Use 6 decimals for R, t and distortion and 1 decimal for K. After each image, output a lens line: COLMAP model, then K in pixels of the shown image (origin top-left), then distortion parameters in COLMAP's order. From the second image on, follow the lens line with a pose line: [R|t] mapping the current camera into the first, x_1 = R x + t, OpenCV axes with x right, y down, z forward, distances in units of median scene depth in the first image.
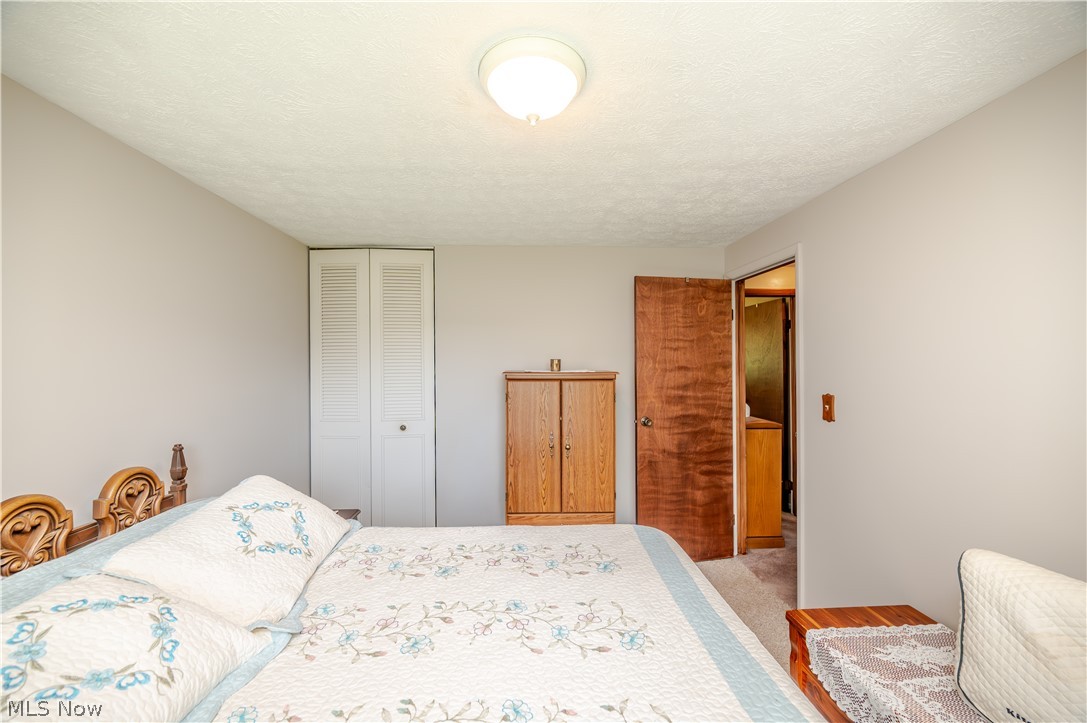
lens RADIAL K [[434.5, 0, 541.0], [0, 434.5, 356.3], [0, 0, 1]] dist [0.000128, 0.000095]
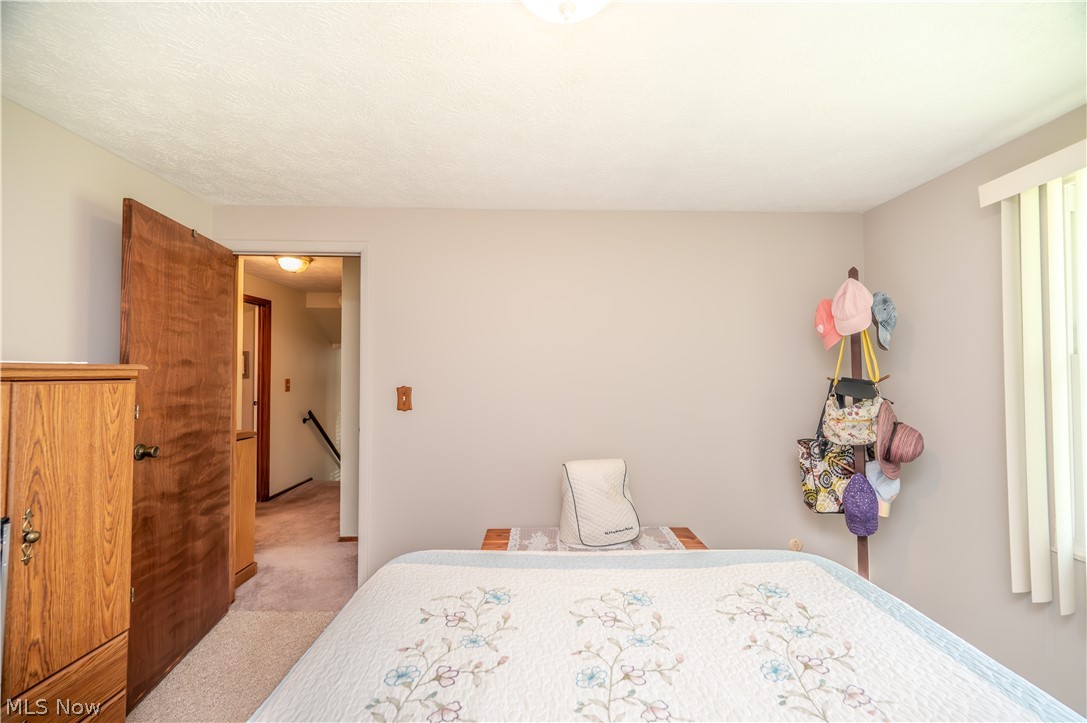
lens RADIAL K [[427.9, 0, 543.5], [0, 427.9, 361.5], [0, 0, 1]] dist [-0.000689, 0.000159]
pose [[0.033186, 0.033114, 0.998900, -0.313402], [-0.016404, 0.999334, -0.032584, 0.037806], [-0.999315, -0.015305, 0.033708, 0.436344]]
